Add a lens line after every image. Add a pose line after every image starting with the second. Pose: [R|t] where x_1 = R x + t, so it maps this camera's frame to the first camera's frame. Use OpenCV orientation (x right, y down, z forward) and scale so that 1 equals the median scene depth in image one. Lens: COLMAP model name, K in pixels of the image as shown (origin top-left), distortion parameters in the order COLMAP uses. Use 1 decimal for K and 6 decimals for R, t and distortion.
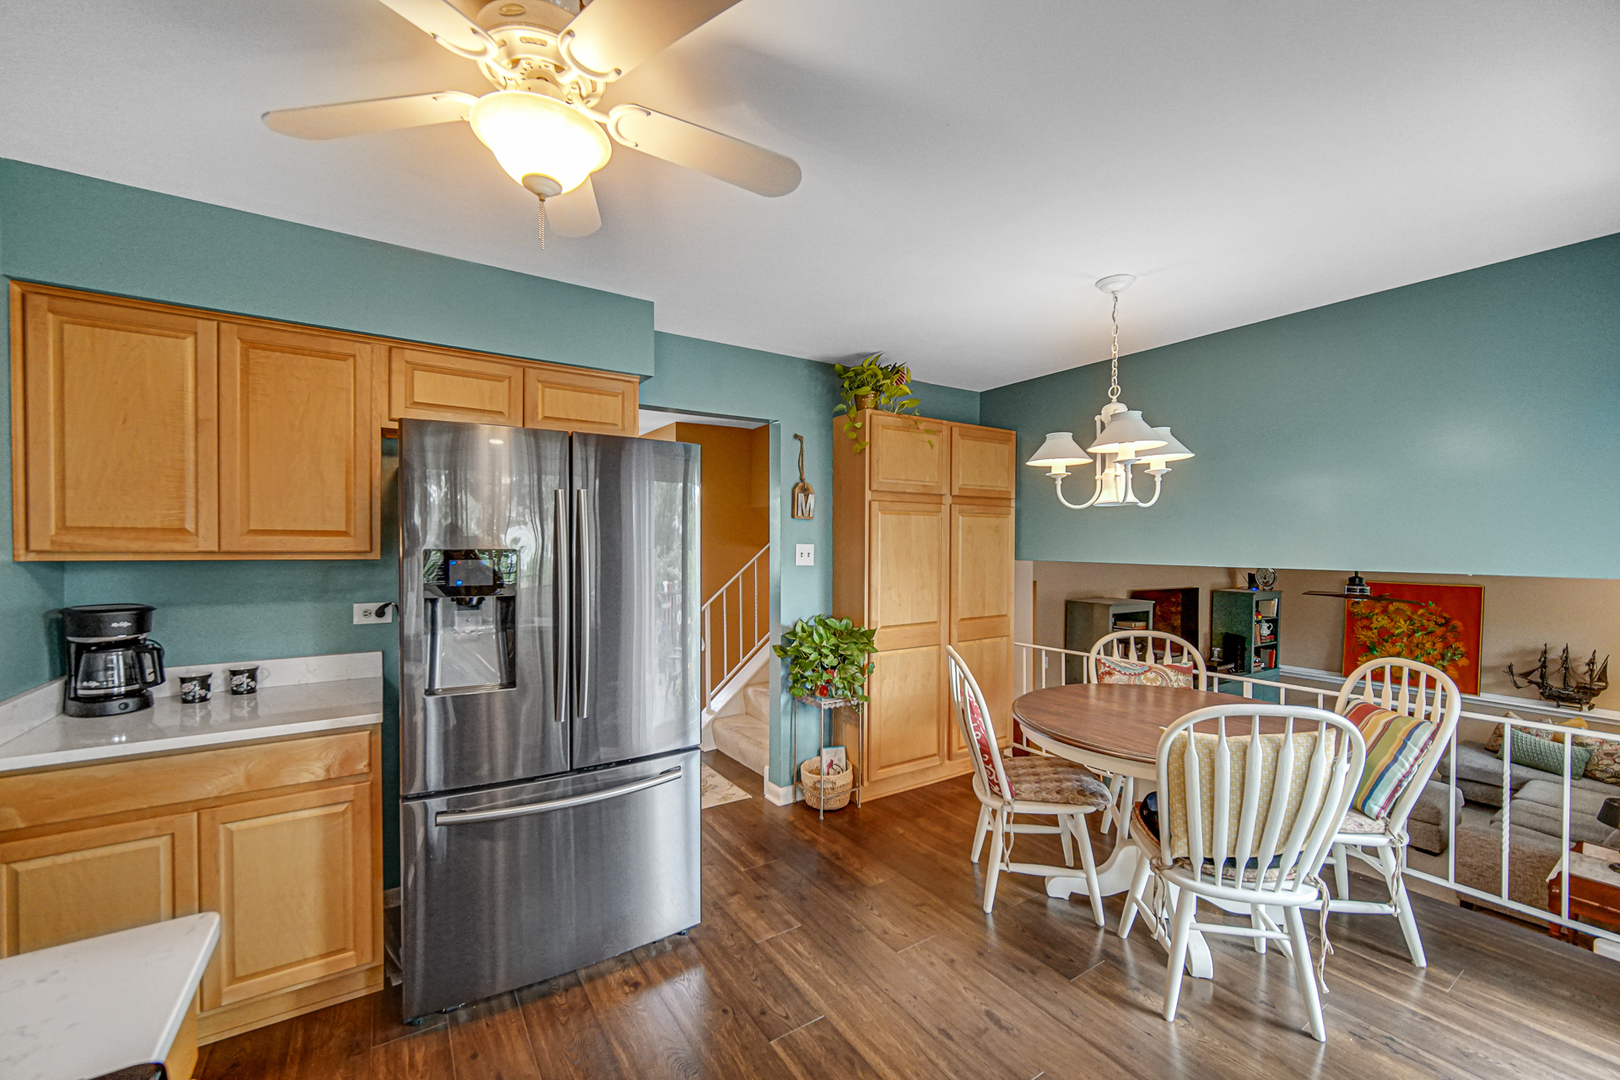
lens RADIAL K [[642.1, 0, 806.7], [0, 642.1, 547.5], [0, 0, 1]] dist [0.000167, -0.000235]
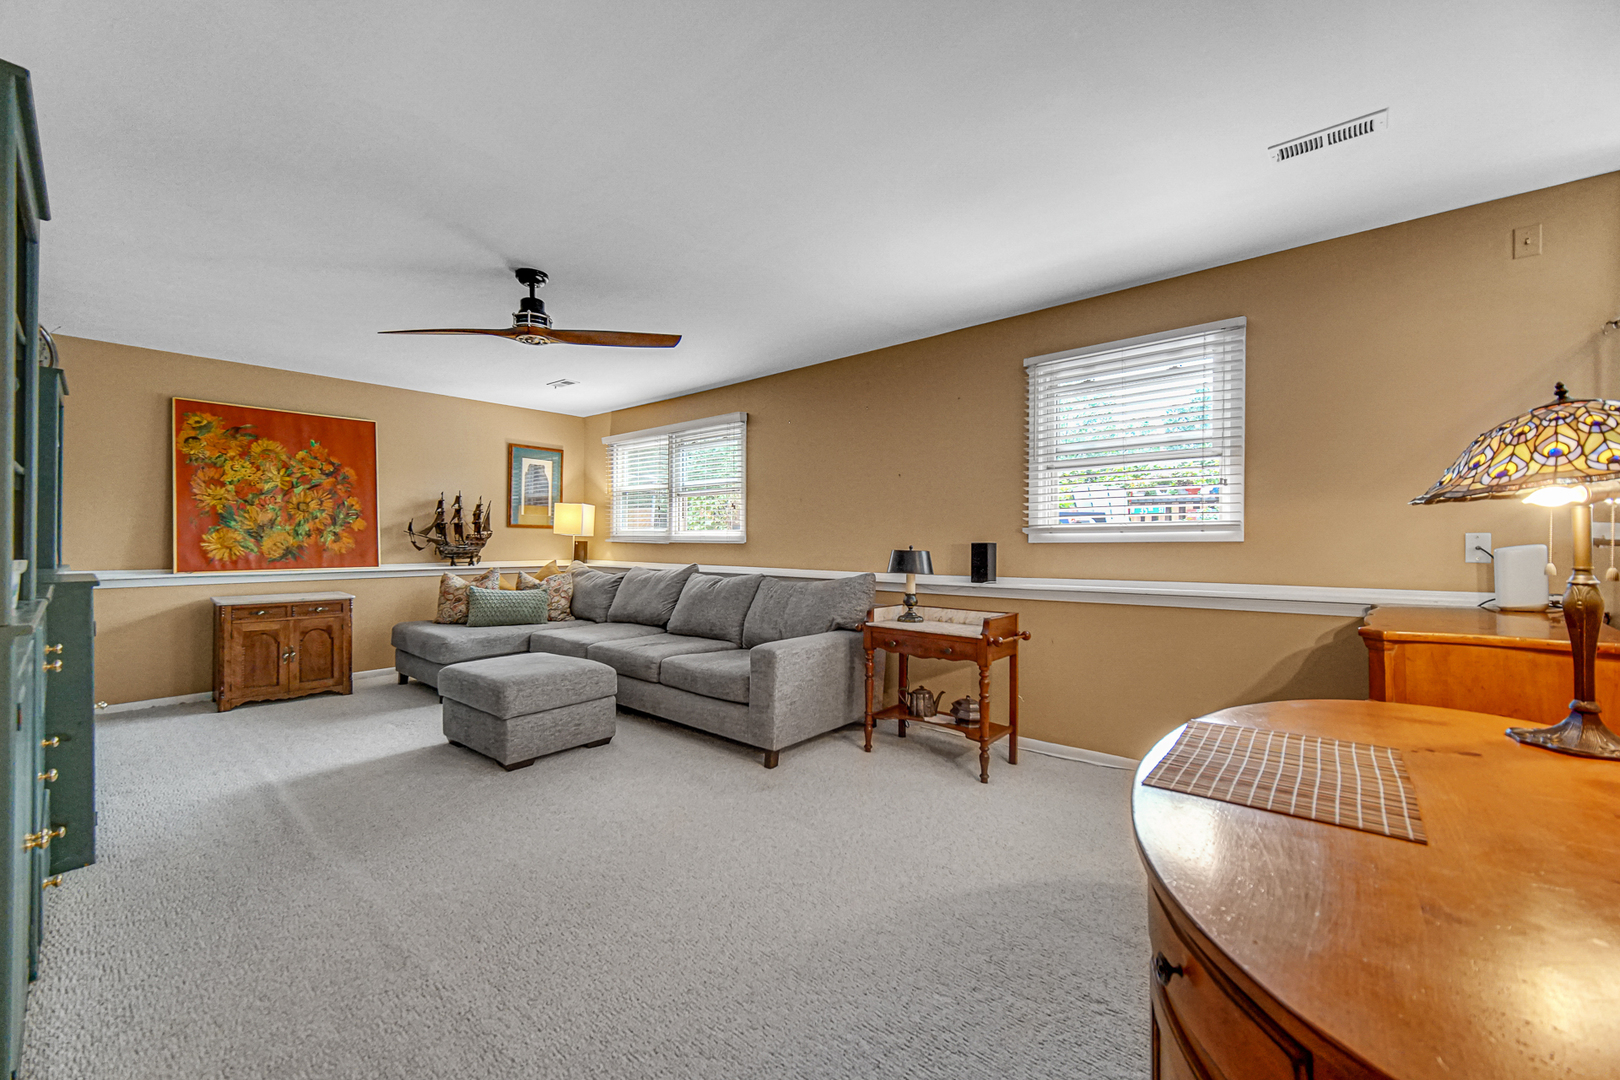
lens RADIAL K [[642.1, 0, 806.7], [0, 642.1, 547.5], [0, 0, 1]] dist [0.000167, -0.000235]
pose [[-0.270286, -0.026796, 0.962407, 0.198692], [0.003213, 0.999582, 0.028733, 0.187990], [-0.962775, 0.010858, -0.270087, 0.724326]]
